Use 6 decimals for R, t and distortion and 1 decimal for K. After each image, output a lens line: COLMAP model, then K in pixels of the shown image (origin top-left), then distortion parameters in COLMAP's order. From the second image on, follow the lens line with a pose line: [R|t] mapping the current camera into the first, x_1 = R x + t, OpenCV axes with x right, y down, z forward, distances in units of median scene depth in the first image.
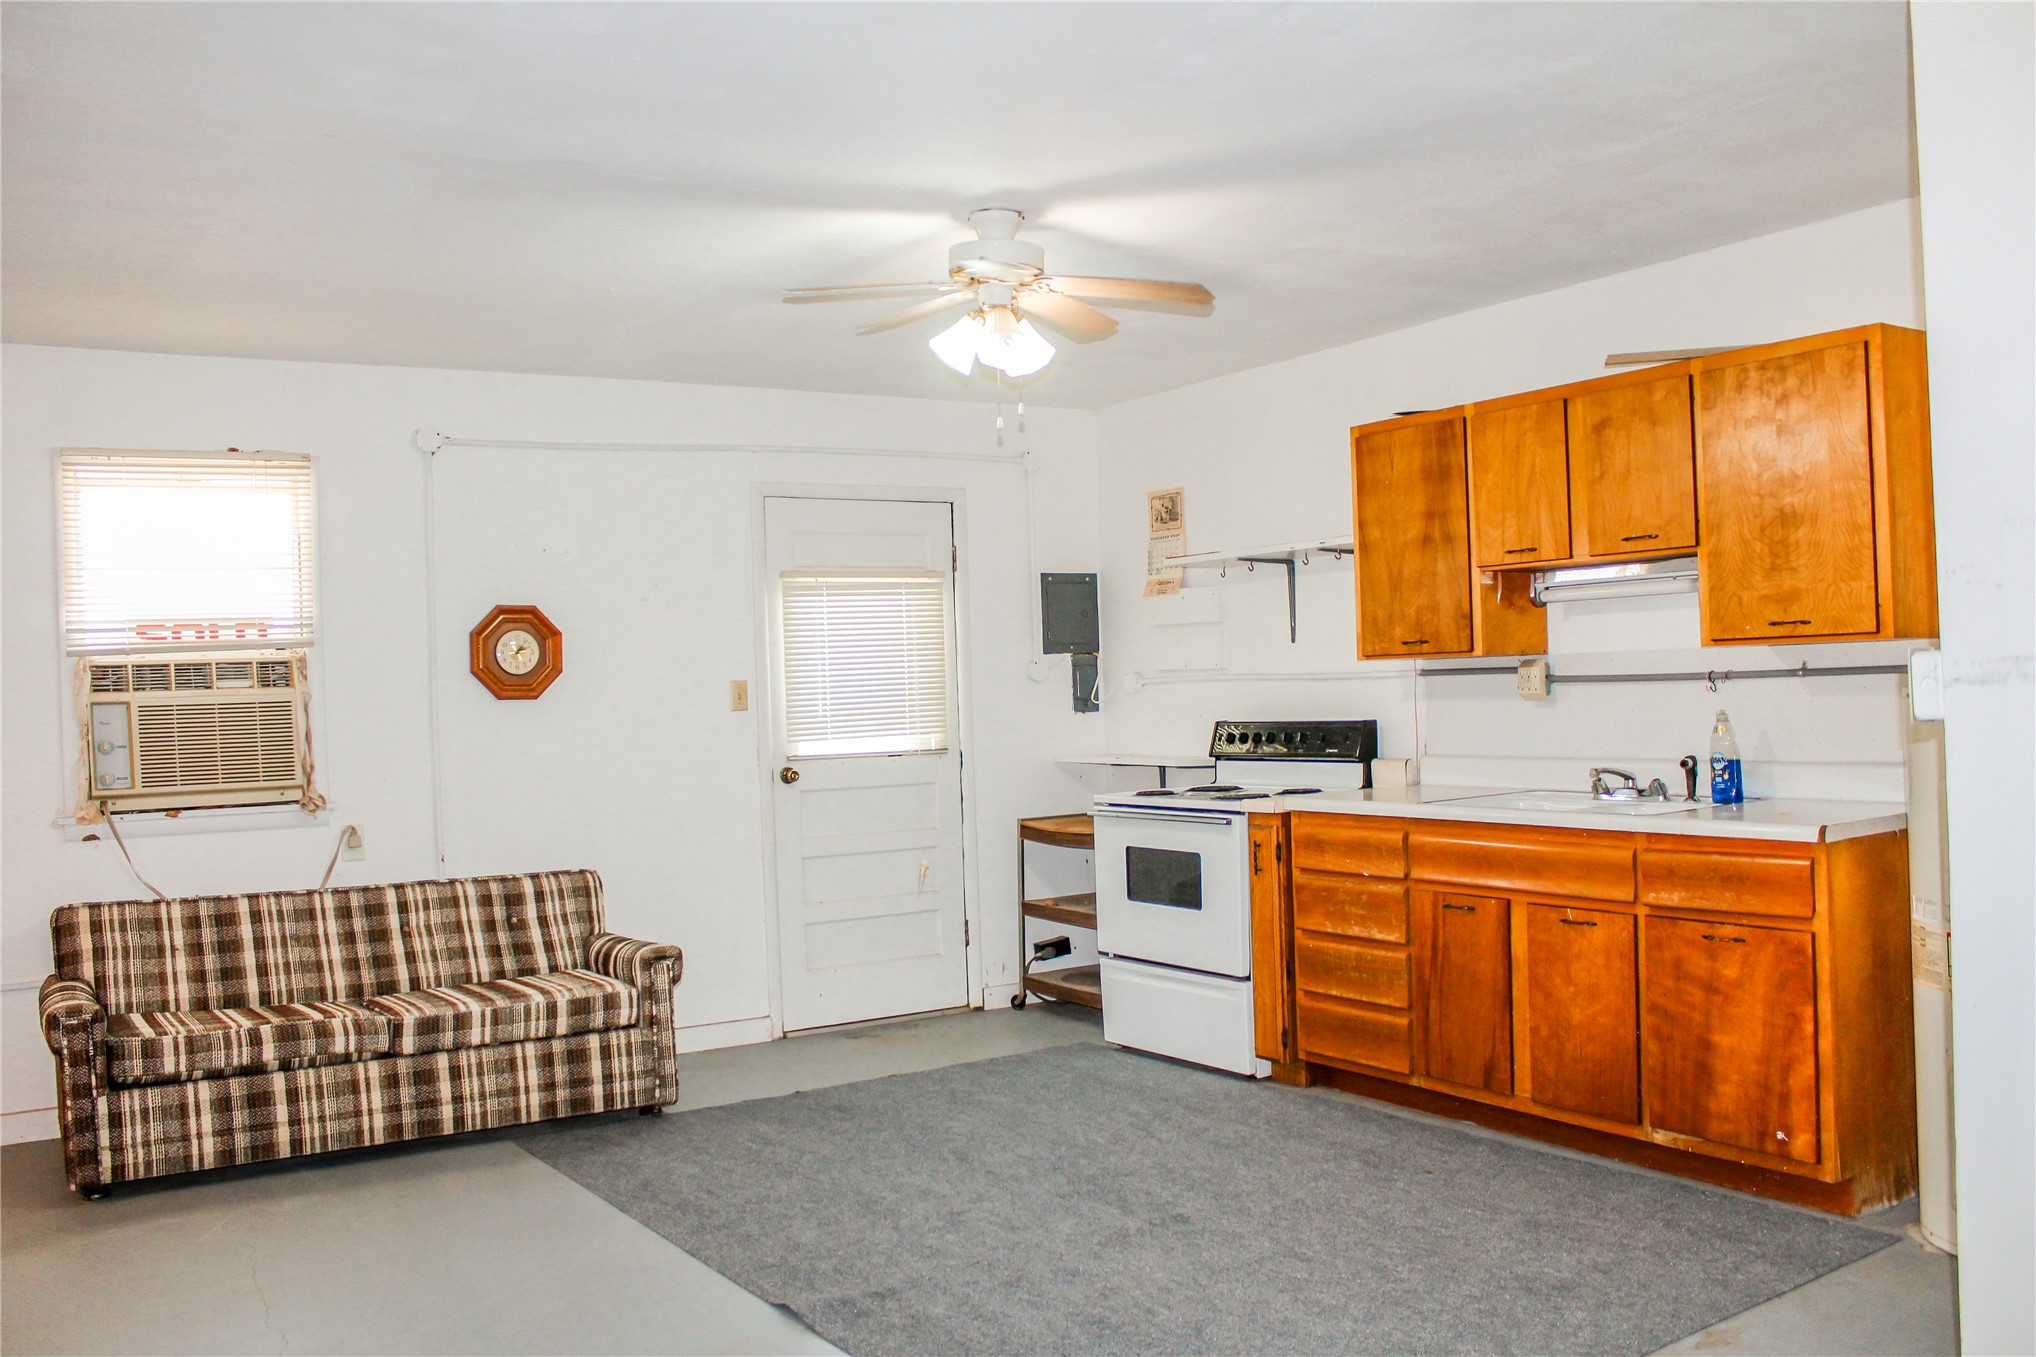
lens RADIAL K [[1681.7, 0, 1018.0], [0, 1681.7, 678.5], [0, 0, 1]] dist [-0.171936, 0.143085]
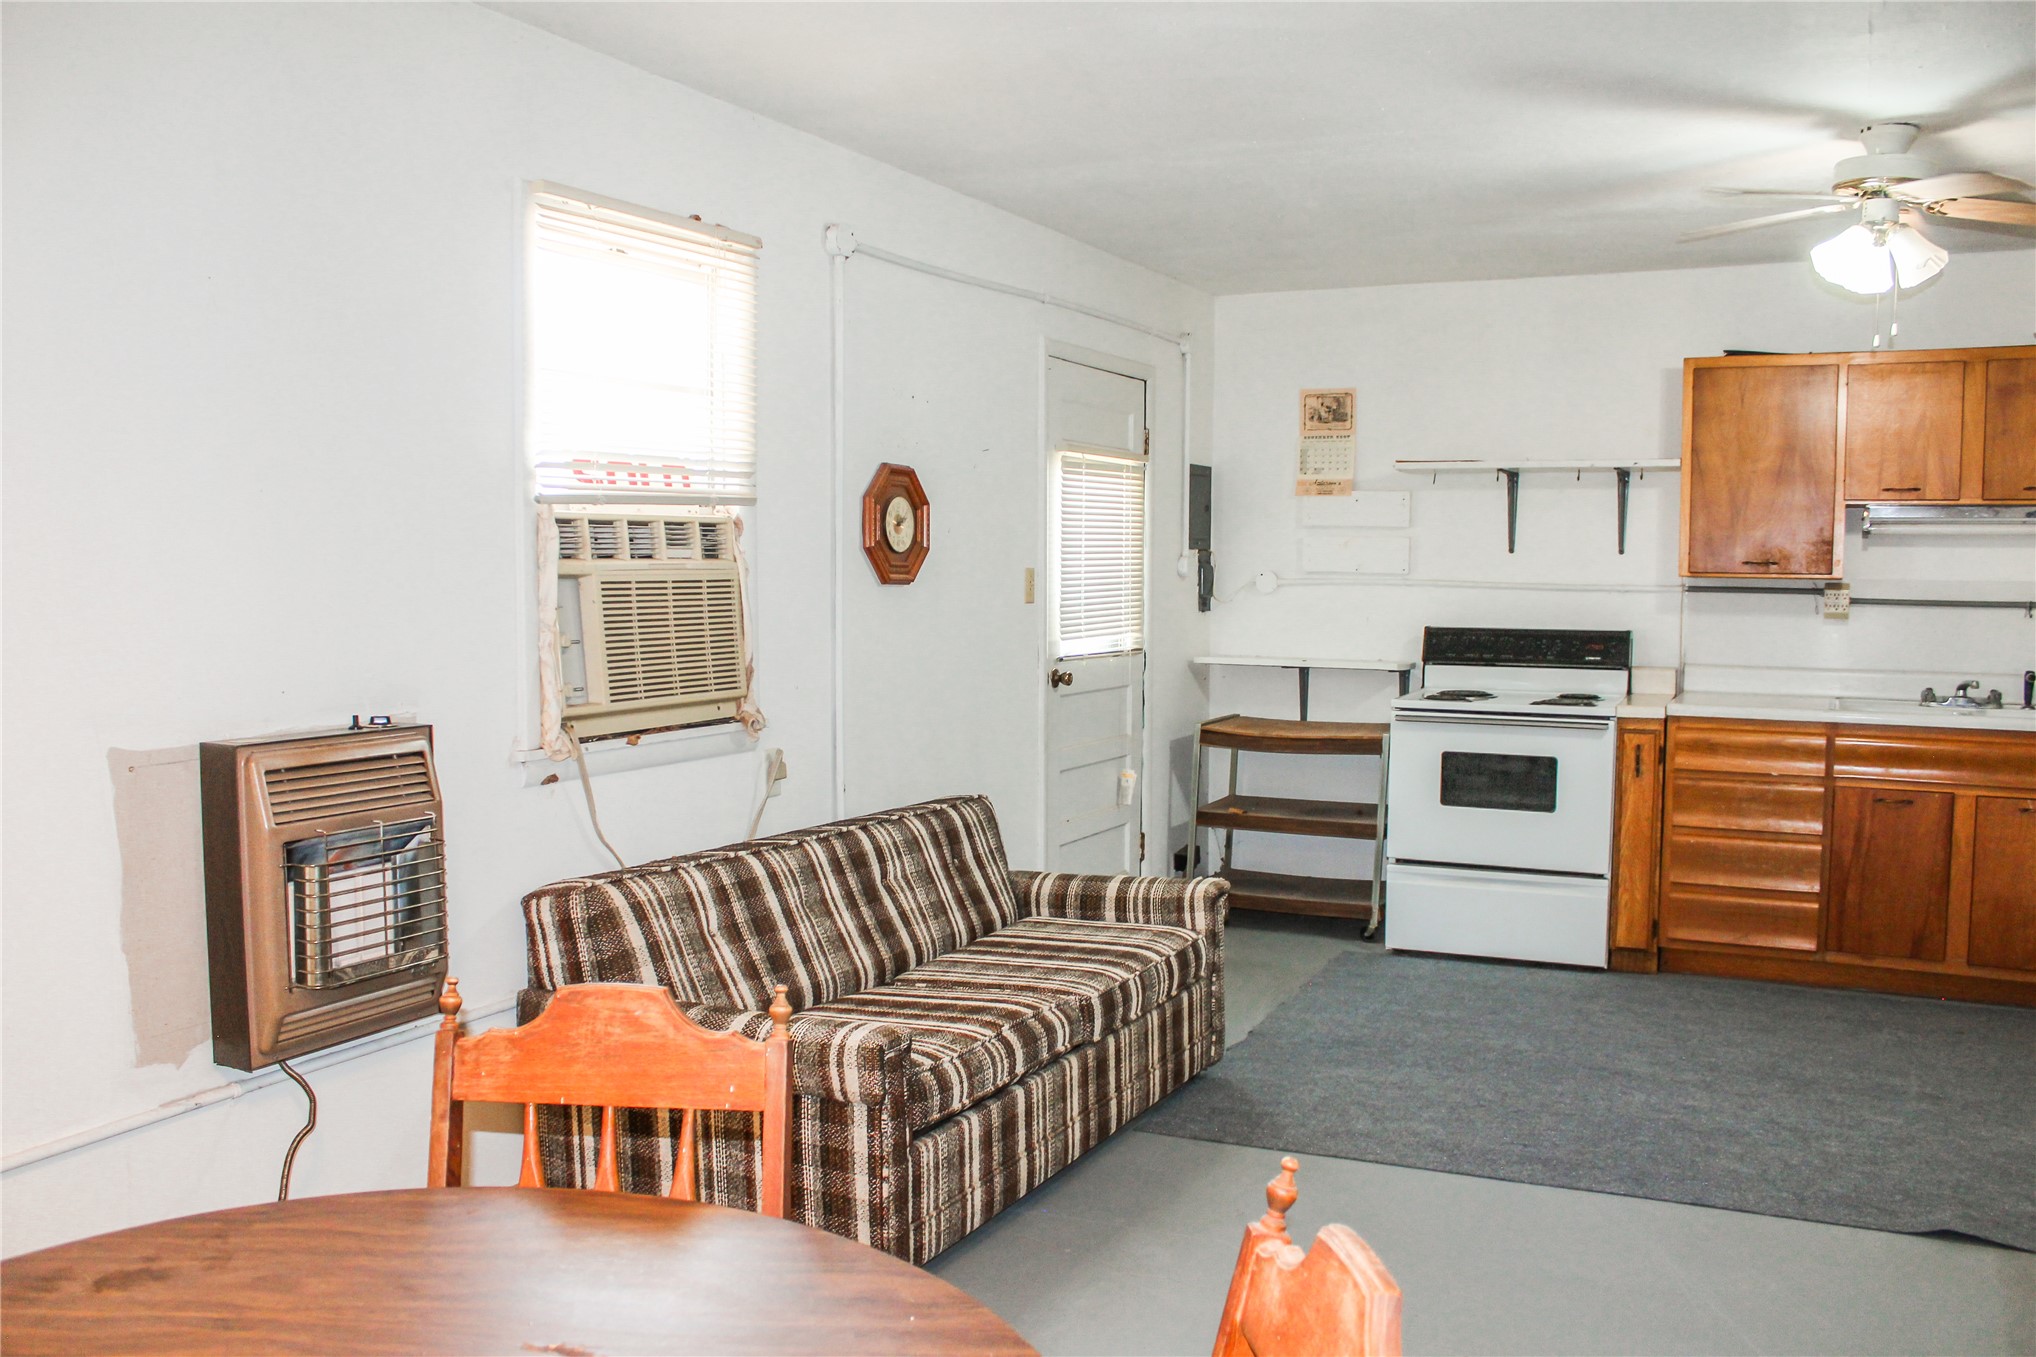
lens RADIAL K [[1681.7, 0, 1018.0], [0, 1681.7, 678.5], [0, 0, 1]] dist [-0.171936, 0.143085]
pose [[0.865665, 0.003589, 0.500611, -0.707147], [-0.035793, 0.997859, 0.054739, 0.012705], [-0.499342, -0.065304, 0.863940, 0.300514]]
